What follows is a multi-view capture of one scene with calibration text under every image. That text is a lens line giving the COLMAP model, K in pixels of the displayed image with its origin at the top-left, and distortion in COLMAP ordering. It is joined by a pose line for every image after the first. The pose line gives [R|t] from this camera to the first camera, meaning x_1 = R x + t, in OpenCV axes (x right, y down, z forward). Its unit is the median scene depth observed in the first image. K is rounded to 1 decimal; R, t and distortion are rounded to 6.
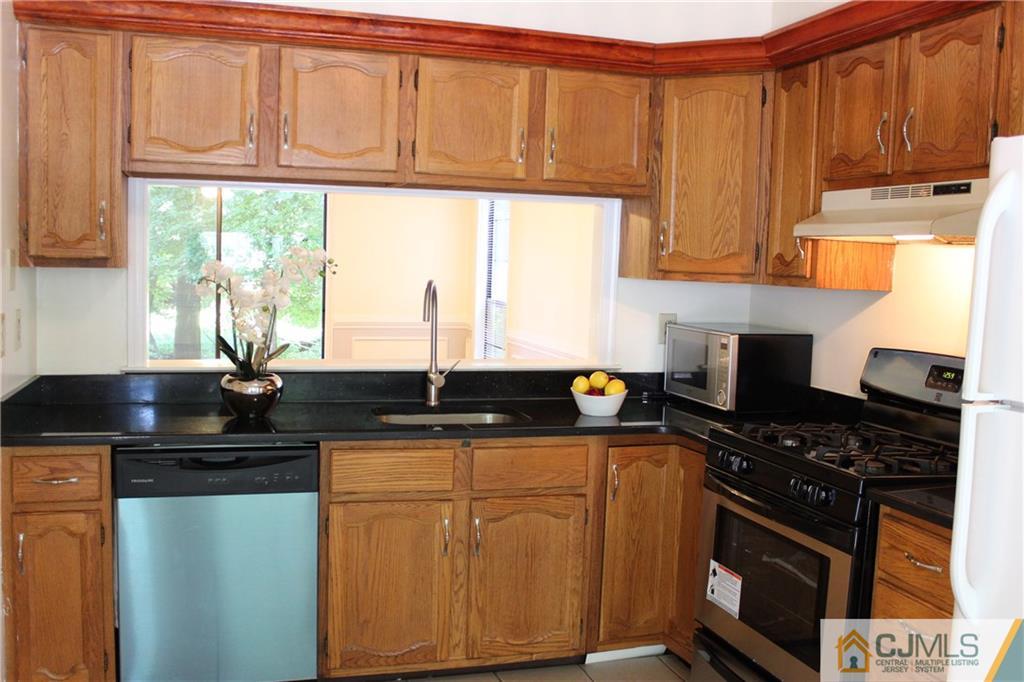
lens RADIAL K [[958.9, 0, 512.0], [0, 958.9, 341.0], [0, 0, 1]] dist [-0.145028, 0.120918]
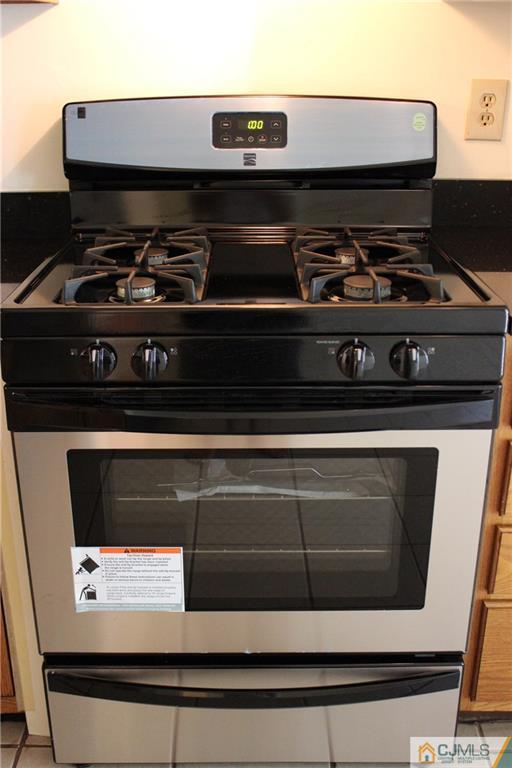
lens RADIAL K [[804.3, 0, 256.0], [0, 804.3, 384.0], [0, 0, 1]] dist [-0.005659, 0.008994]
pose [[0.300196, -0.405955, 0.863182, -0.113431], [0.087574, 0.912827, 0.398846, -0.023763], [-0.949849, -0.044139, 0.309578, 0.796502]]
